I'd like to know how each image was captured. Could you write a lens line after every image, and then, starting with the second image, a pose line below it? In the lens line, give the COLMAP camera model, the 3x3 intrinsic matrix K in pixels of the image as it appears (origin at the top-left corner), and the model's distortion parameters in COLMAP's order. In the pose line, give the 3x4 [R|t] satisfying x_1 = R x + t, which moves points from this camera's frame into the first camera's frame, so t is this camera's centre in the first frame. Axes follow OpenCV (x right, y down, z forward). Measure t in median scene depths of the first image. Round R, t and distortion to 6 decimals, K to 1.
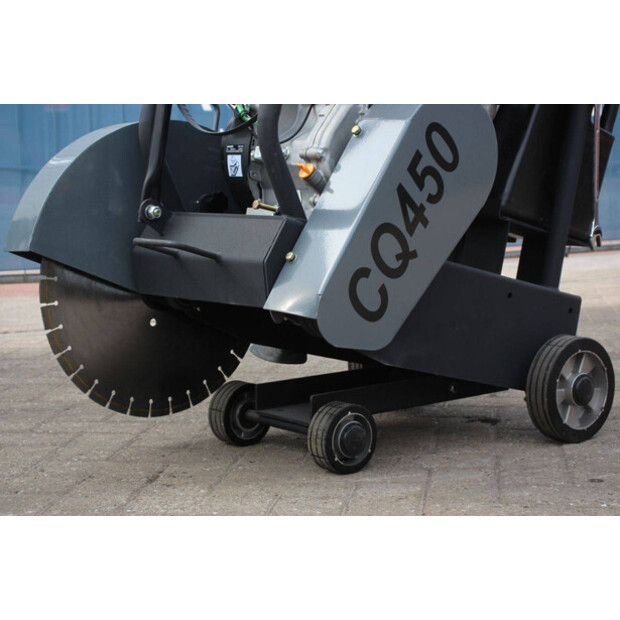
lens RADIAL K [[1316.0, 0, 310.0], [0, 1316.0, 310.0], [0, 0, 1]] dist [0.300743, 0.318250]
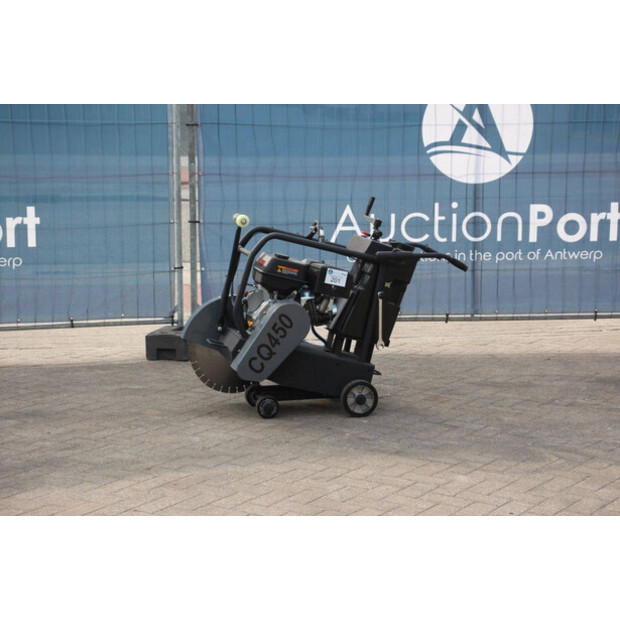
lens RADIAL K [[1475.3, 0, 310.0], [0, 1475.3, 310.0], [0, 0, 1]] dist [0.407785, 0.427868]
pose [[0.899208, 0.081116, -0.429936, 1.573922], [-0.057926, 0.996085, 0.066779, -0.364527], [0.433670, -0.035143, 0.900386, -2.054702]]
